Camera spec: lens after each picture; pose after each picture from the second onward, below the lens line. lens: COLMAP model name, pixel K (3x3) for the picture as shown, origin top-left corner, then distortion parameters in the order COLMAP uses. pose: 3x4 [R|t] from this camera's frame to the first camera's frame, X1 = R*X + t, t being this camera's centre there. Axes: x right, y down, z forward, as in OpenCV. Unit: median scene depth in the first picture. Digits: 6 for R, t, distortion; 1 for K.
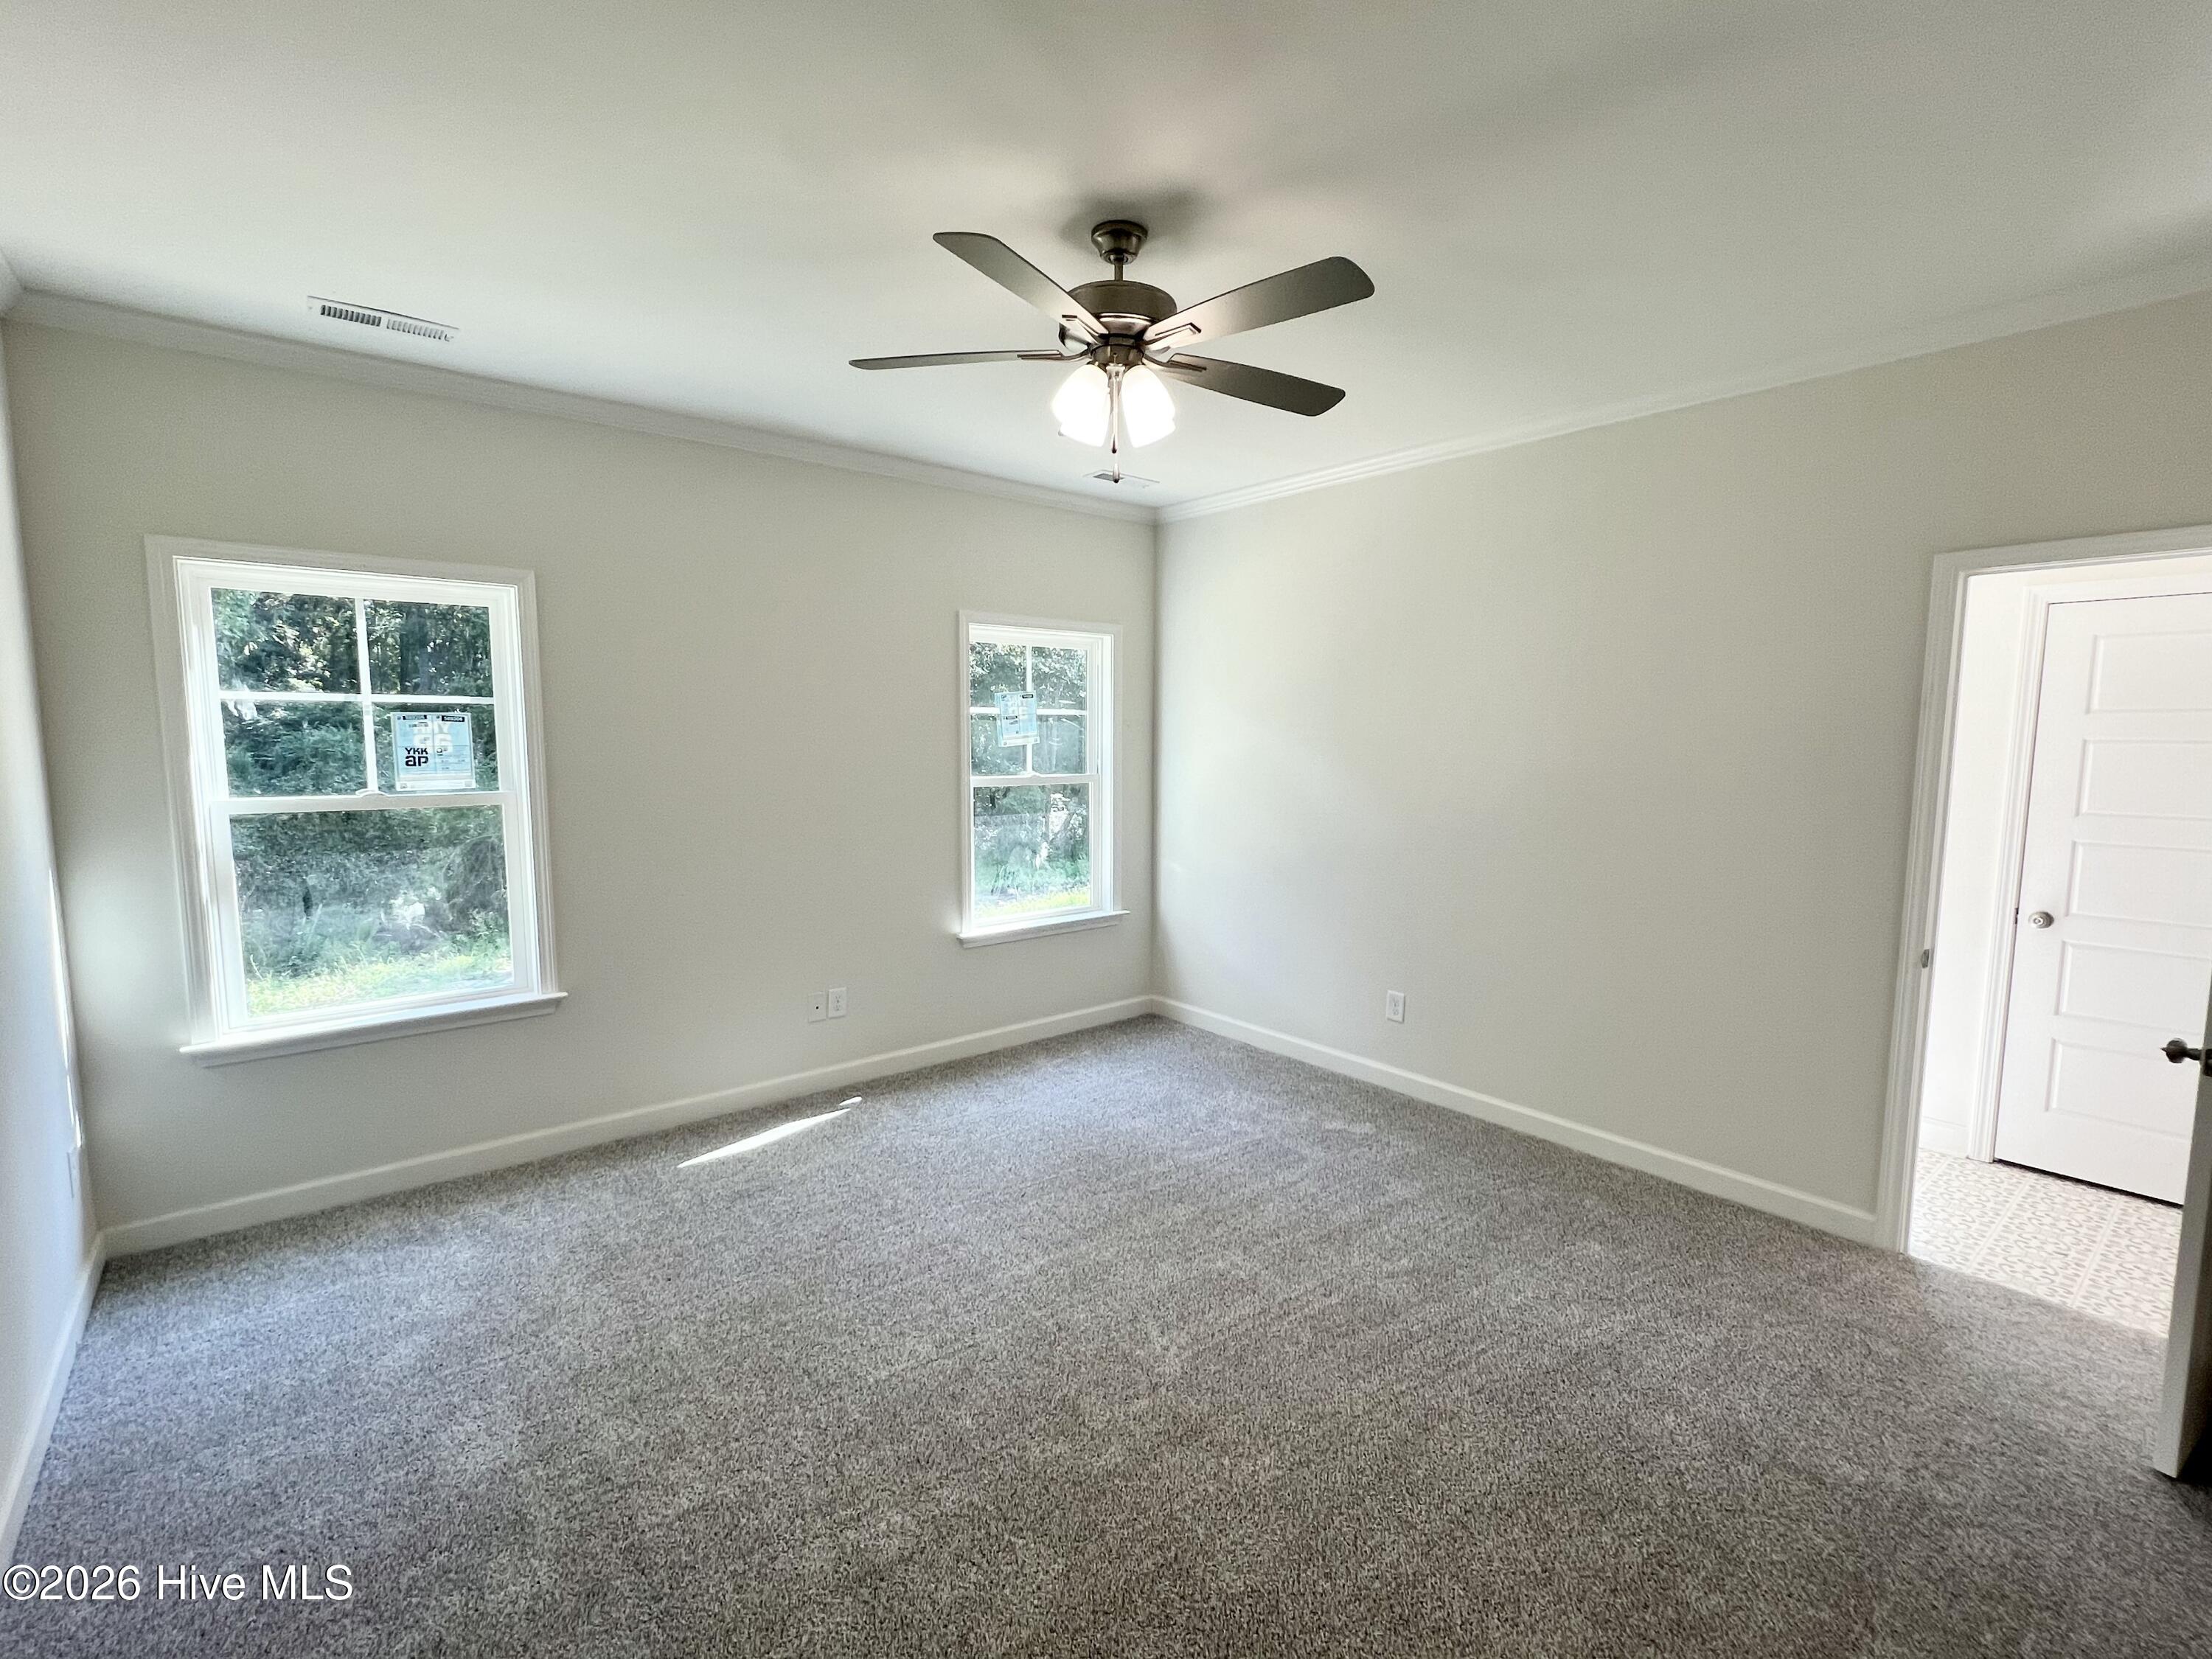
lens RADIAL K [[1007.6, 0, 1101.6], [0, 1007.6, 837.2], [0, 0, 1]] dist [0.000717, 0.000318]
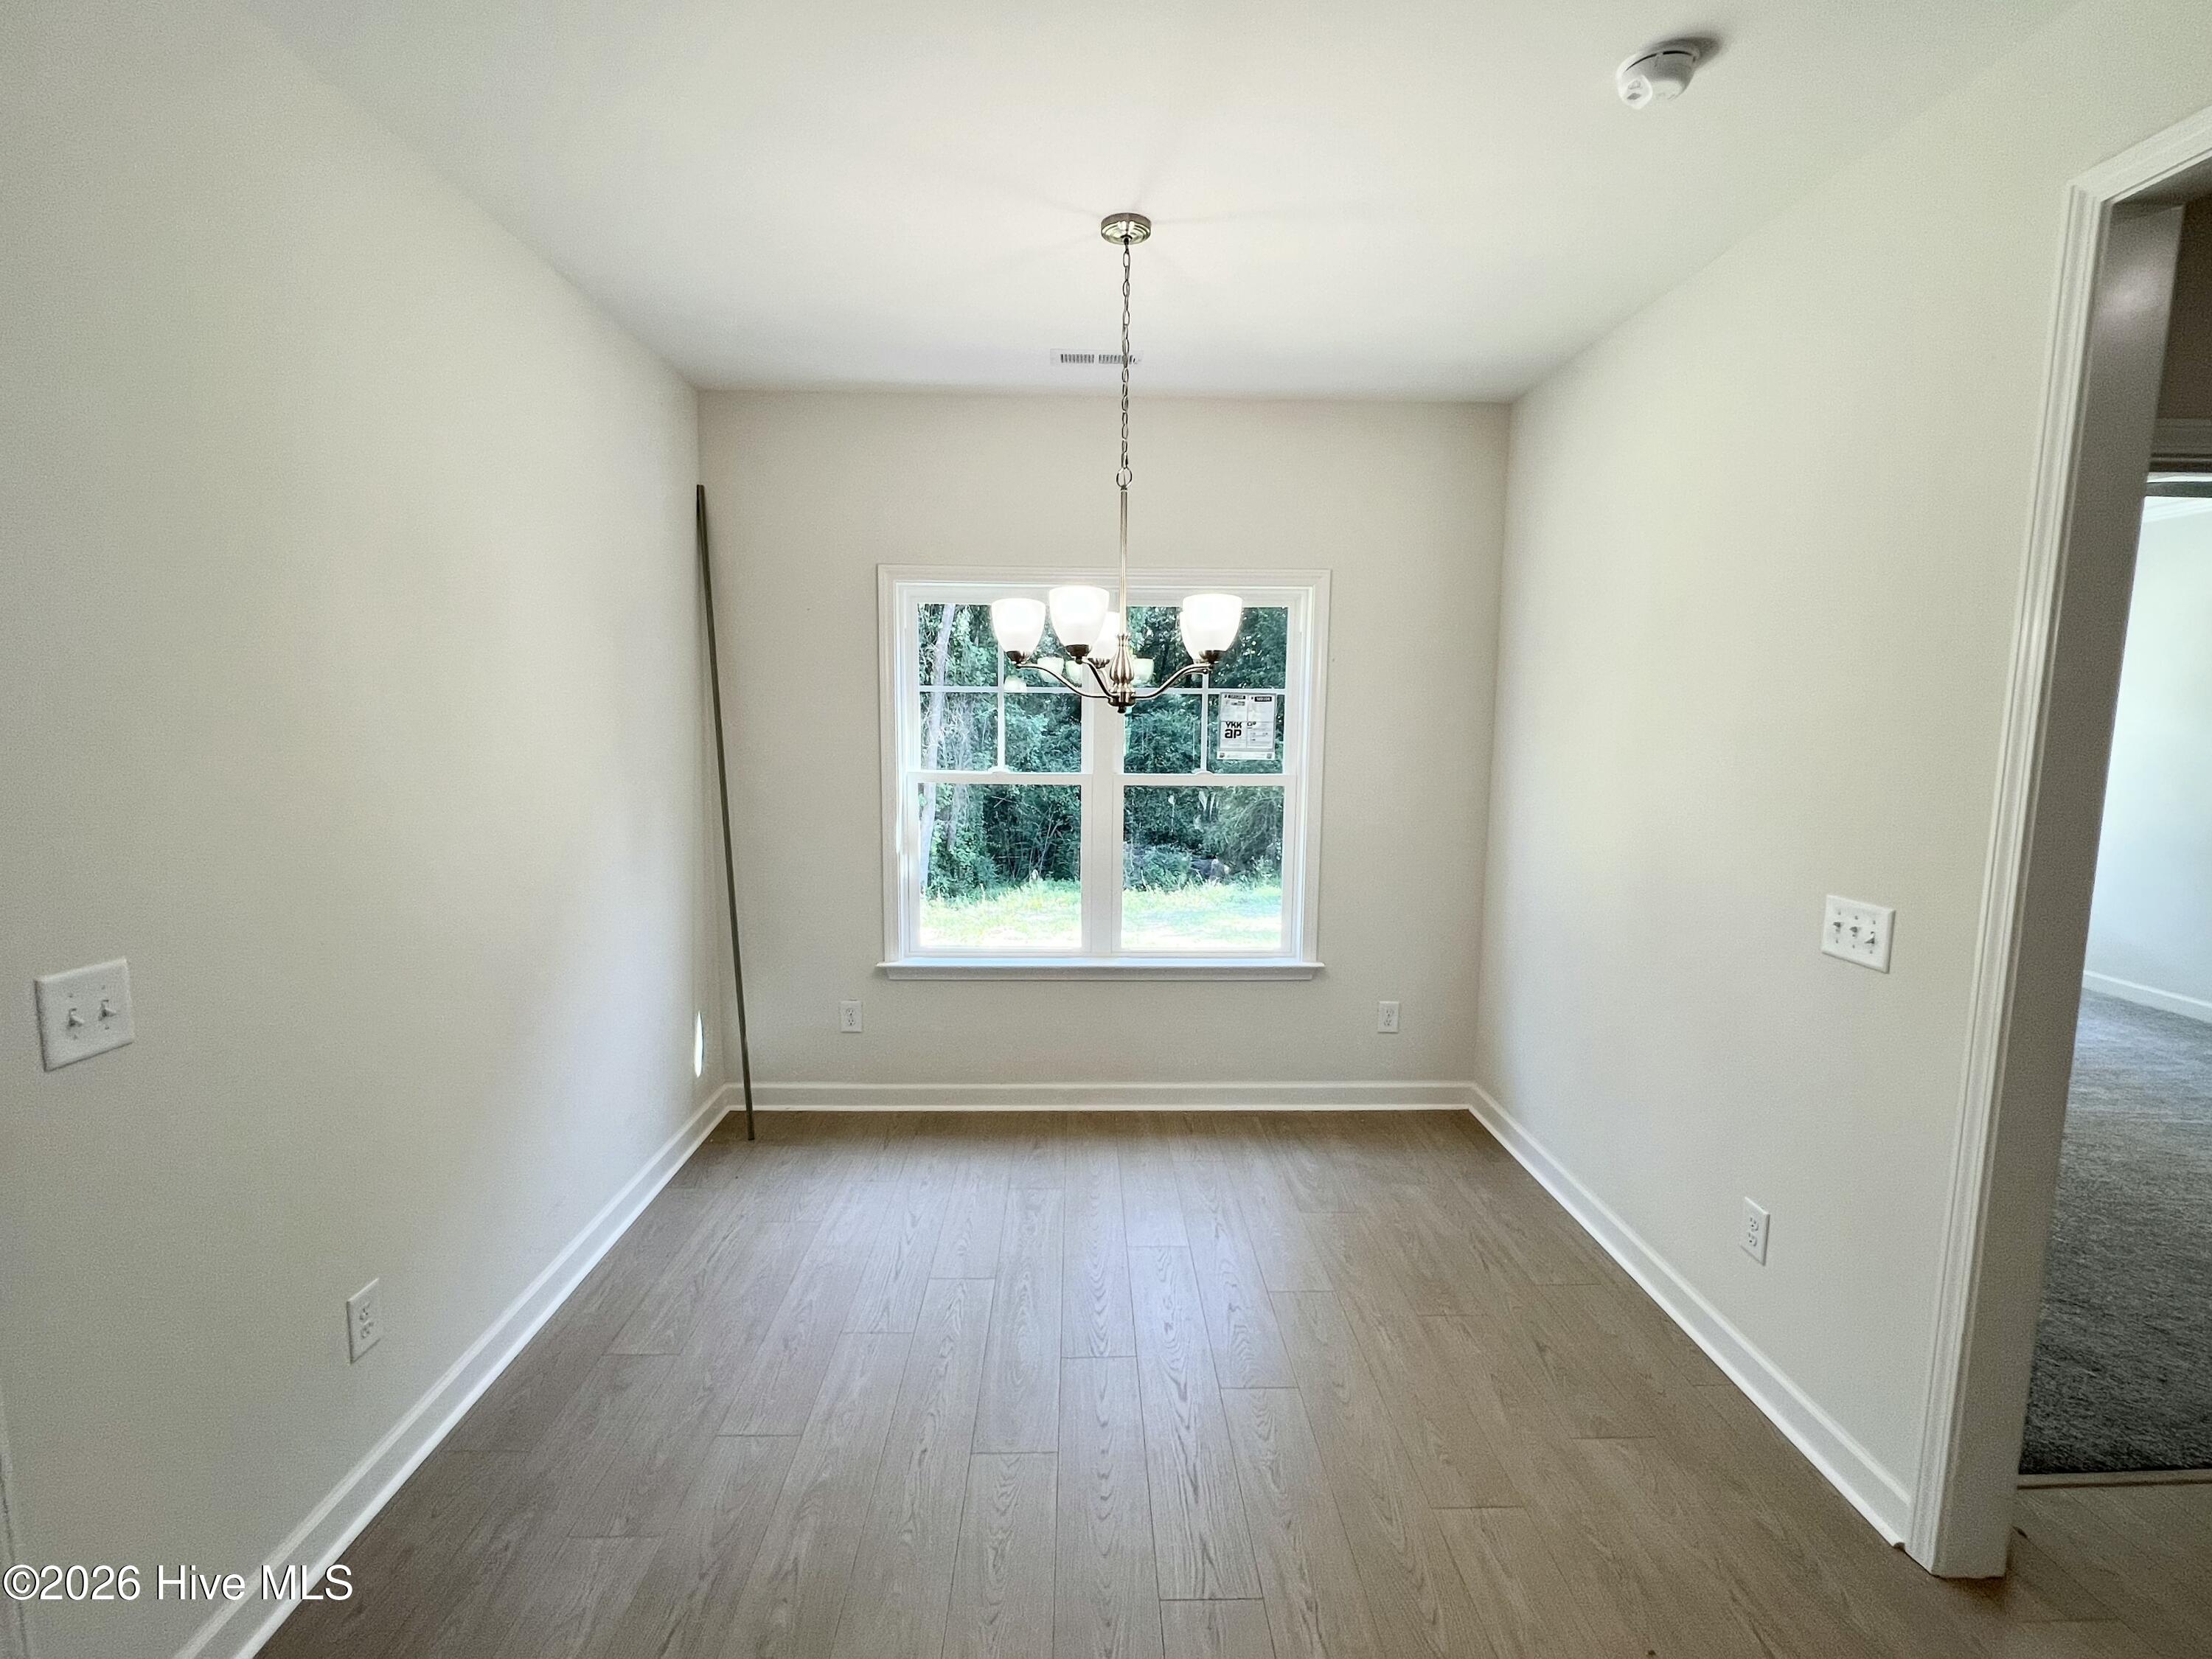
lens RADIAL K [[1007.6, 0, 1101.6], [0, 1007.6, 837.2], [0, 0, 1]] dist [0.000717, 0.000318]
pose [[0.790319, 0.090321, -0.606002, -0.106012], [-0.084497, 0.995691, 0.038204, 0.091323], [0.606841, 0.021012, 0.794545, -0.712831]]
